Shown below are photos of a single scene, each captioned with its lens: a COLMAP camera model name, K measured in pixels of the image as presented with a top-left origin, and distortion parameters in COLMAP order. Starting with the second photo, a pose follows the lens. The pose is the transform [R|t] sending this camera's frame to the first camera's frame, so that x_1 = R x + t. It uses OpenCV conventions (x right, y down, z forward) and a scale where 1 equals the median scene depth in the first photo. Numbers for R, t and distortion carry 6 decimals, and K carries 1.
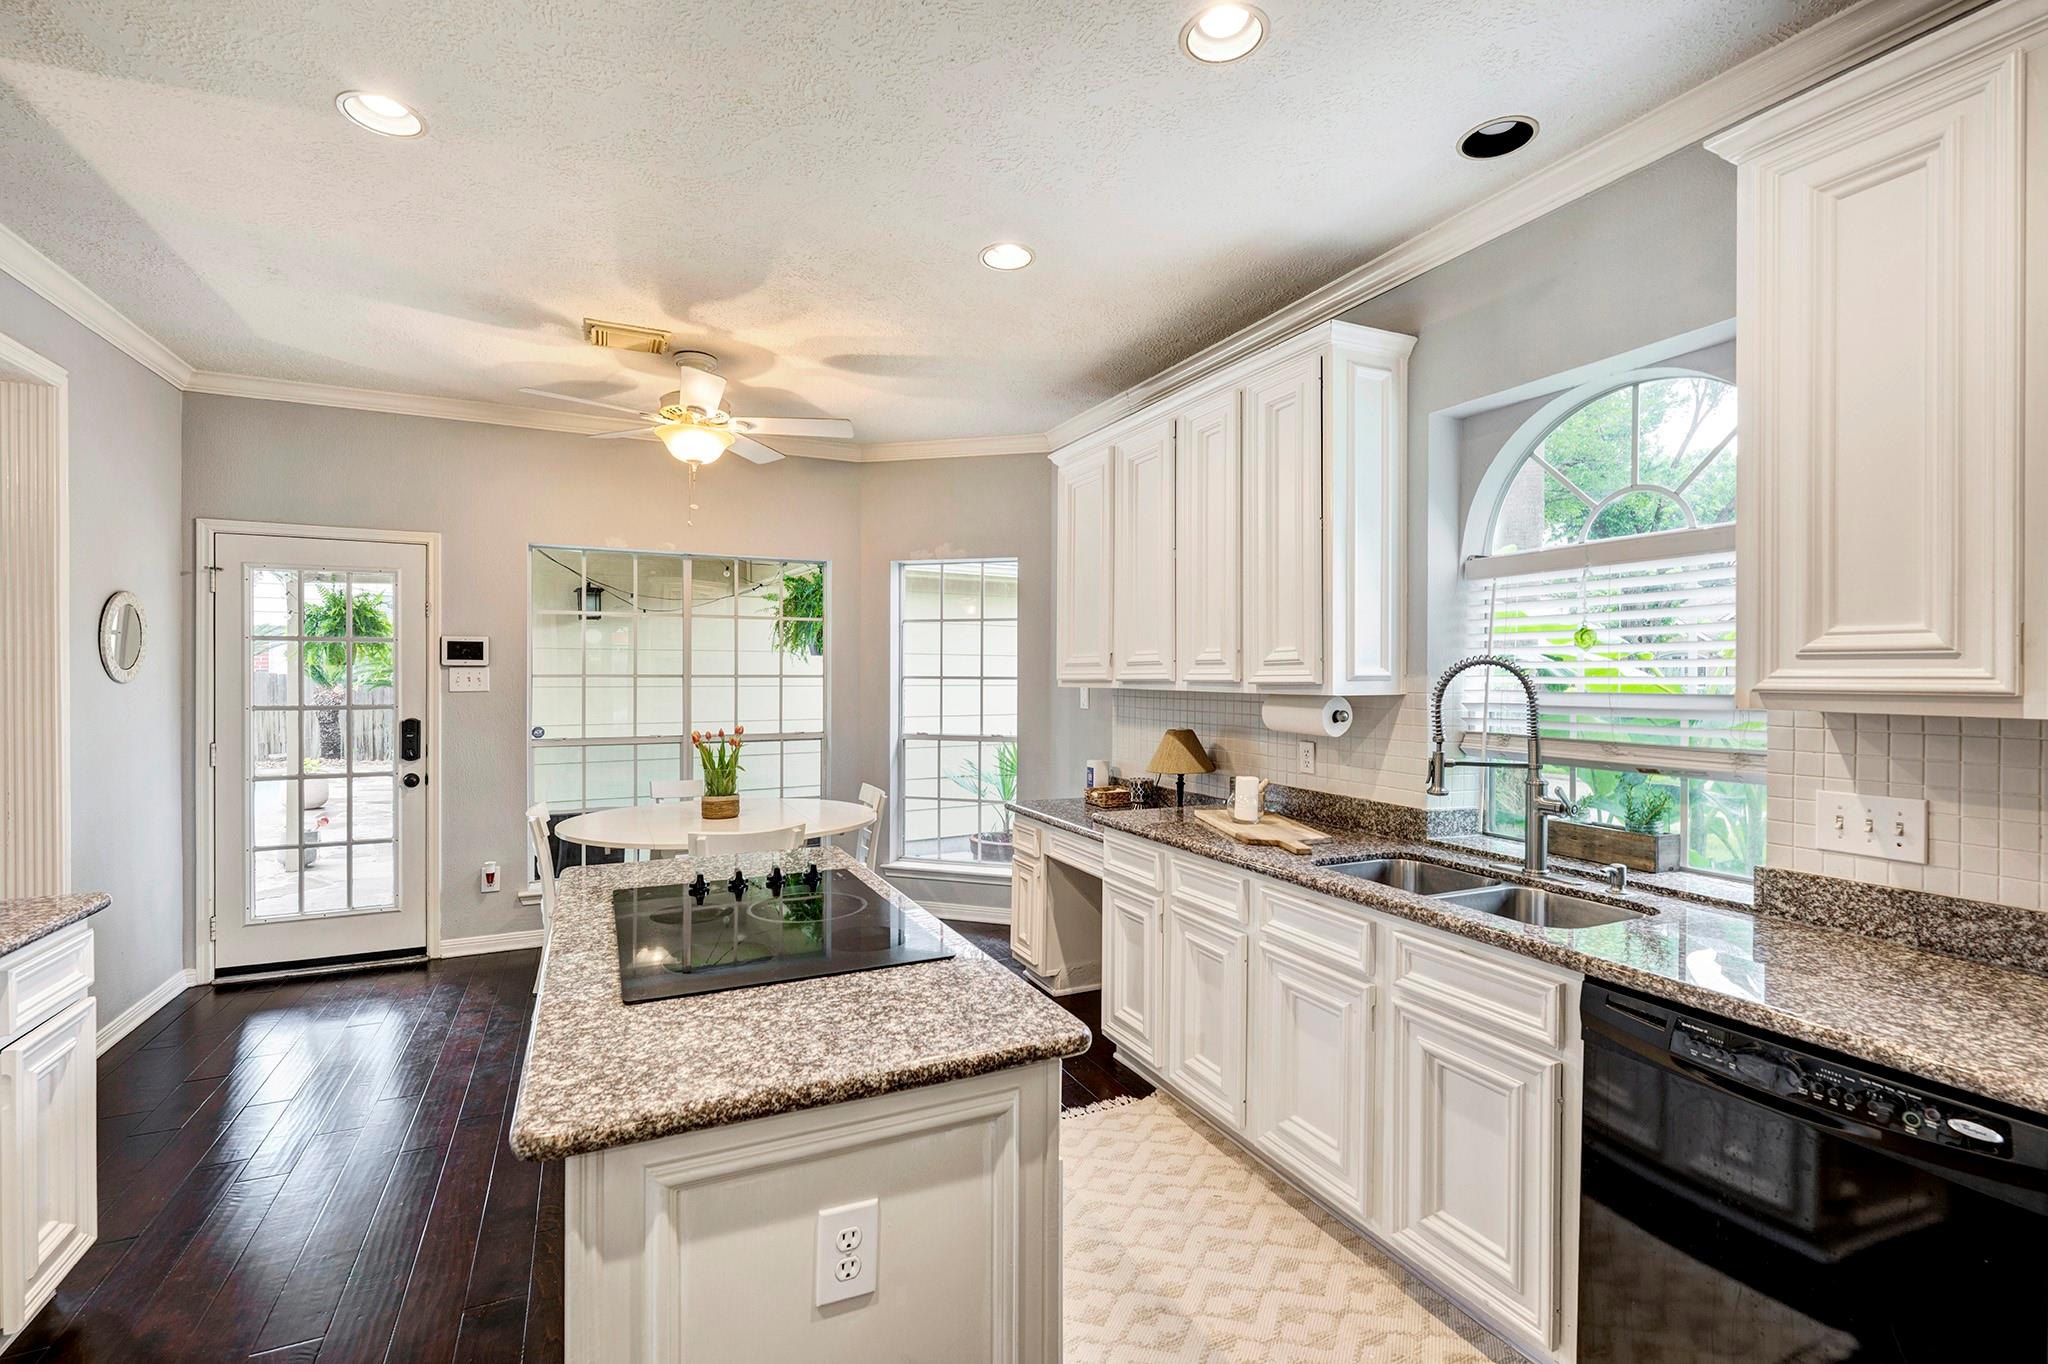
lens RADIAL K [[897.8, 0, 1022.0], [0, 897.8, 672.1], [0, 0, 1]] dist [-0.000805, 0.000143]
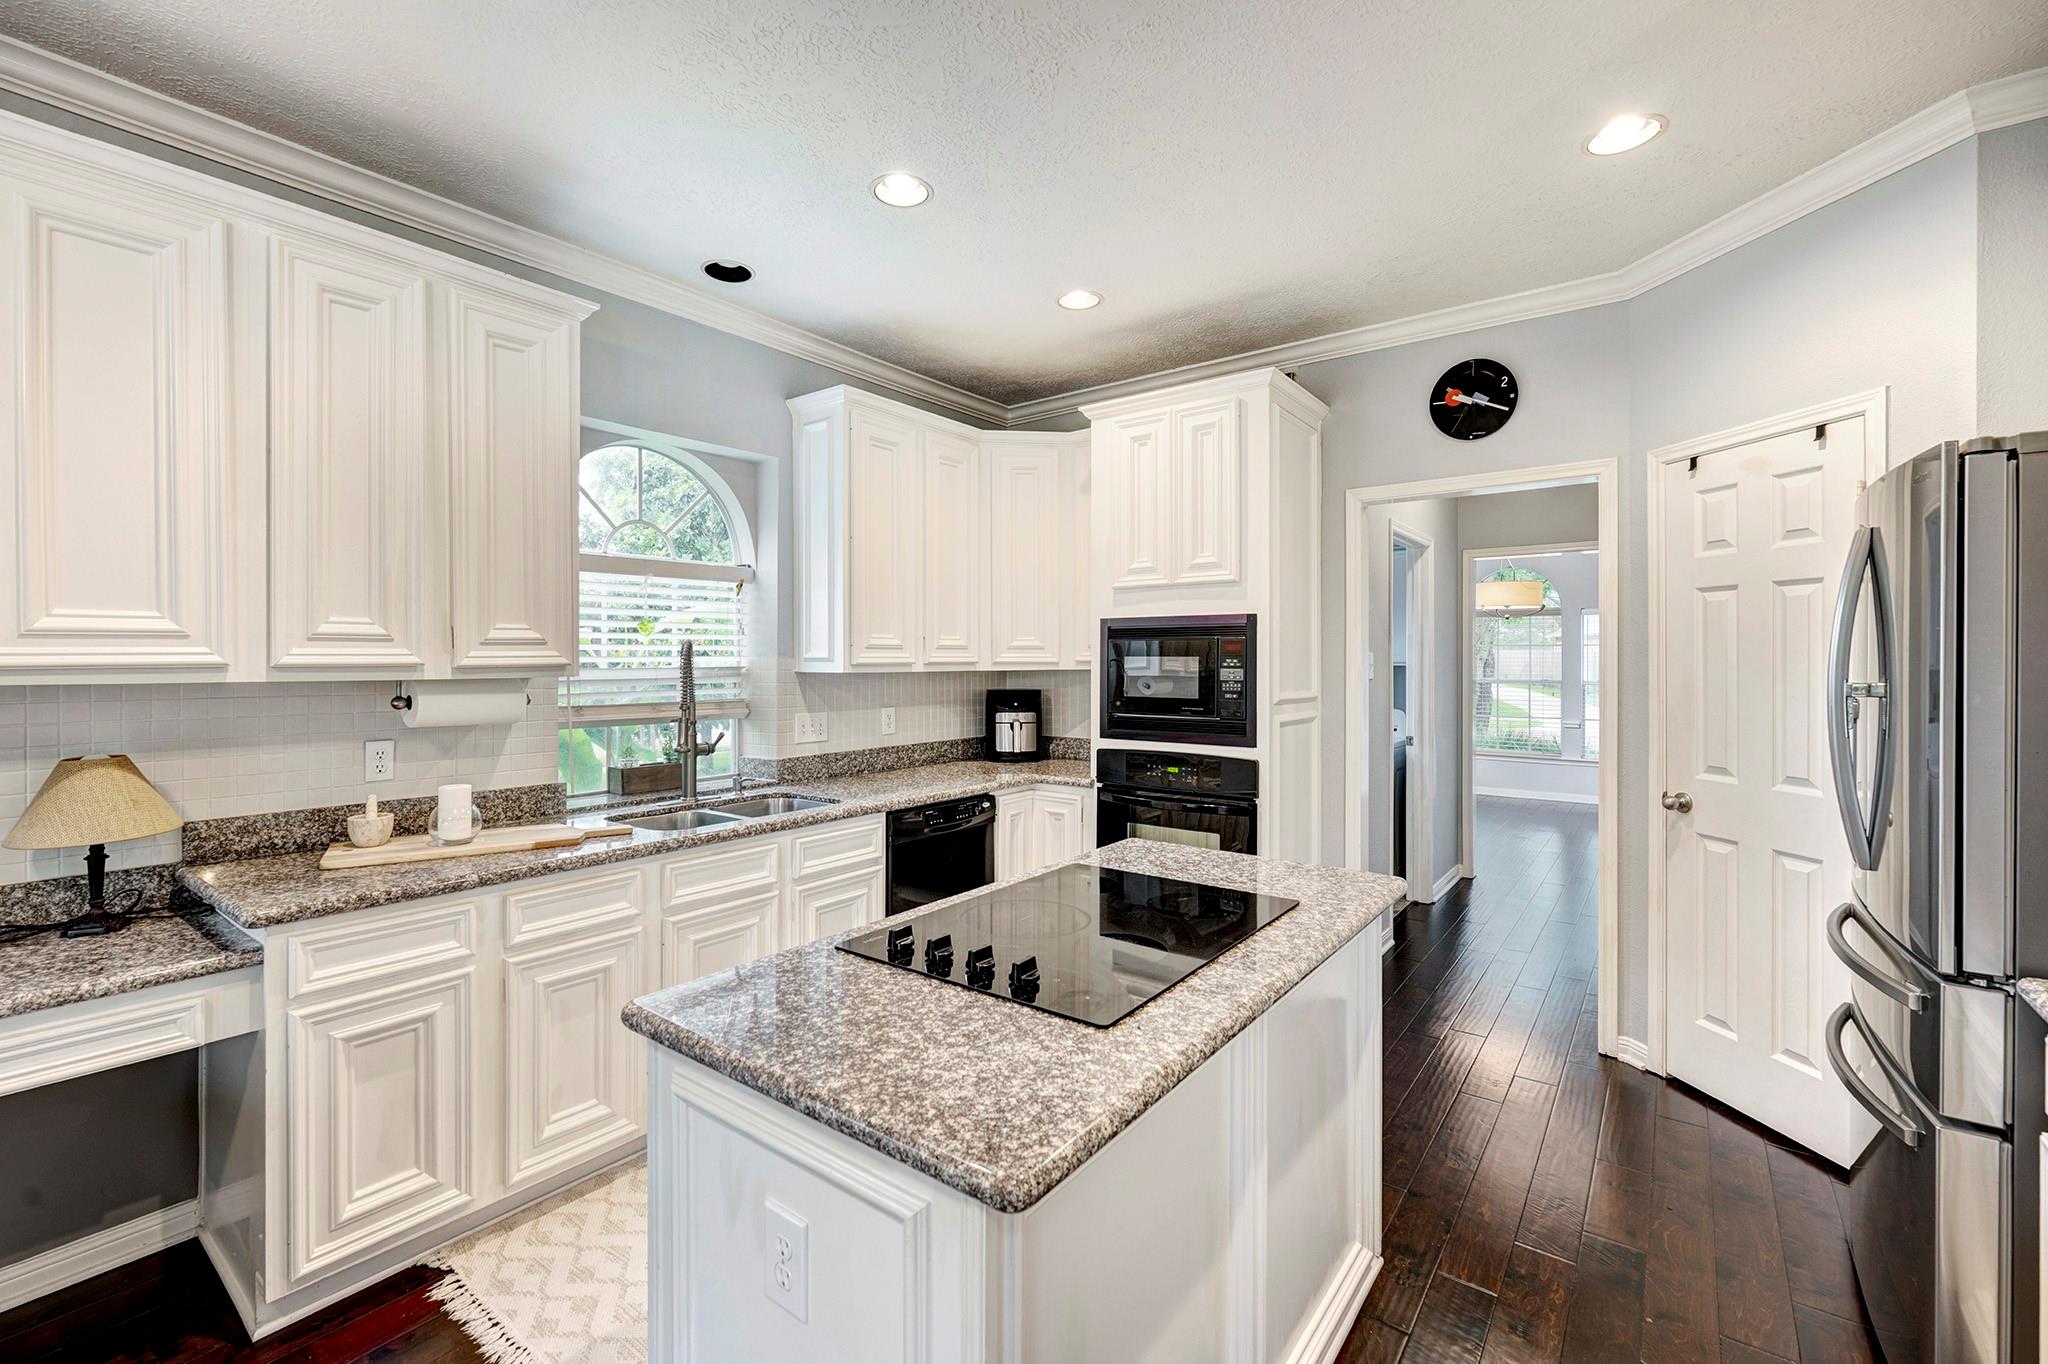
lens RADIAL K [[880.7, 0, 993.6], [0, 880.7, 660.2], [0, 0, 1]] dist [-0.000108, 0.000054]
pose [[-0.445110, -0.004730, 0.895463, -0.755954], [-0.003082, 0.999988, 0.003750, 0.002888], [-0.895470, -0.001090, -0.445120, 1.066825]]
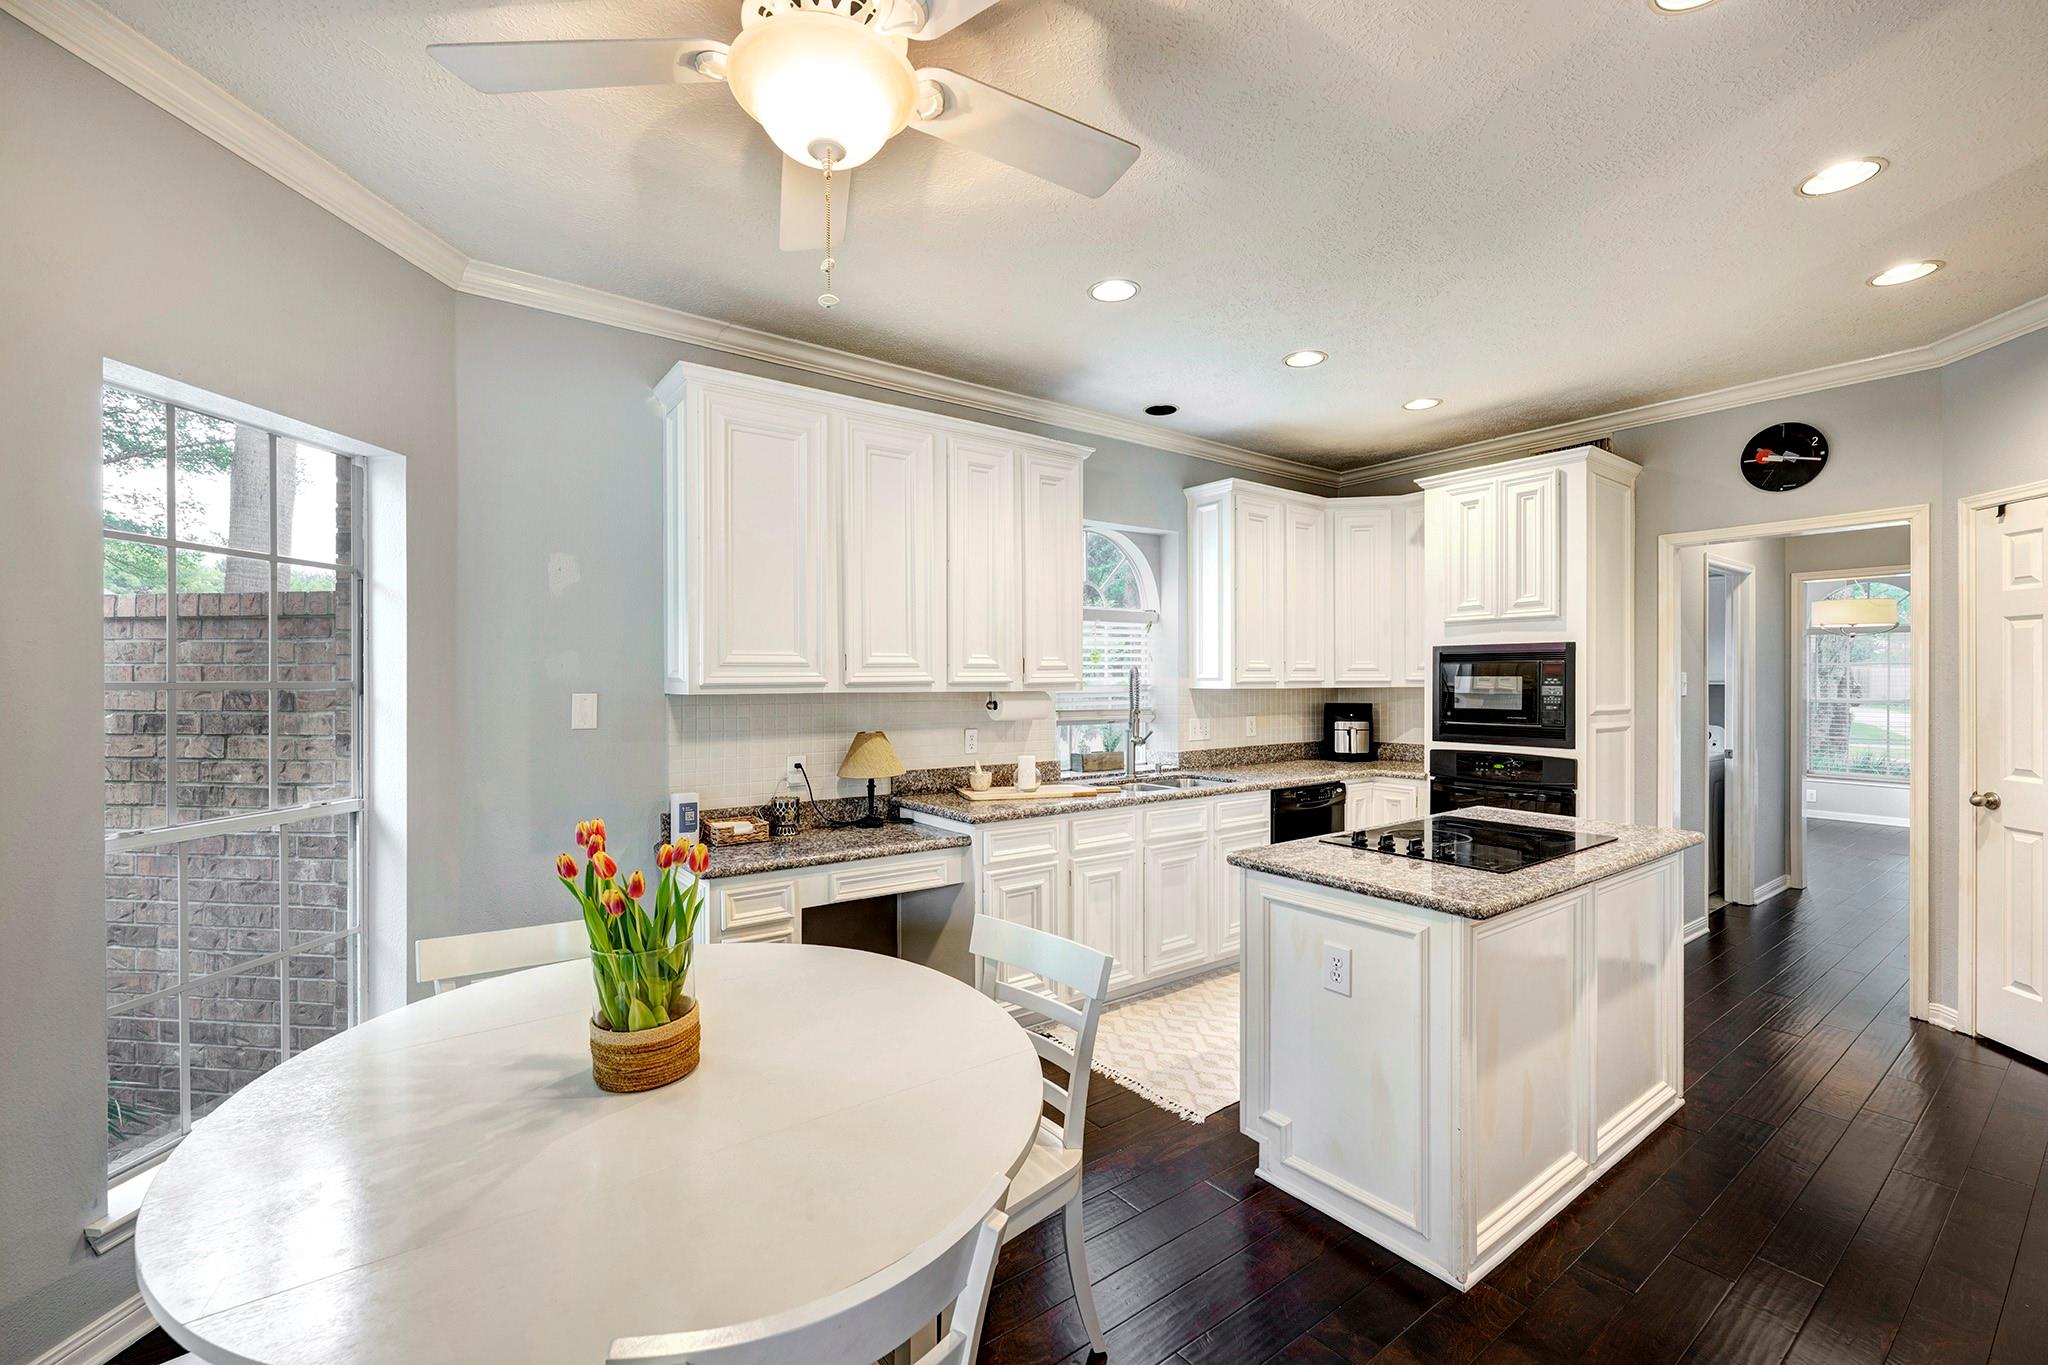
lens RADIAL K [[857.1, 0, 1024.0], [0, 857.1, 682.5], [0, 0, 1]] dist [0.001229, 0.000166]
pose [[-0.197845, -0.007235, 0.980207, -1.110420], [-0.000972, 0.999974, 0.007185, 0.002392], [-0.980233, 0.000469, -0.197846, 1.445652]]
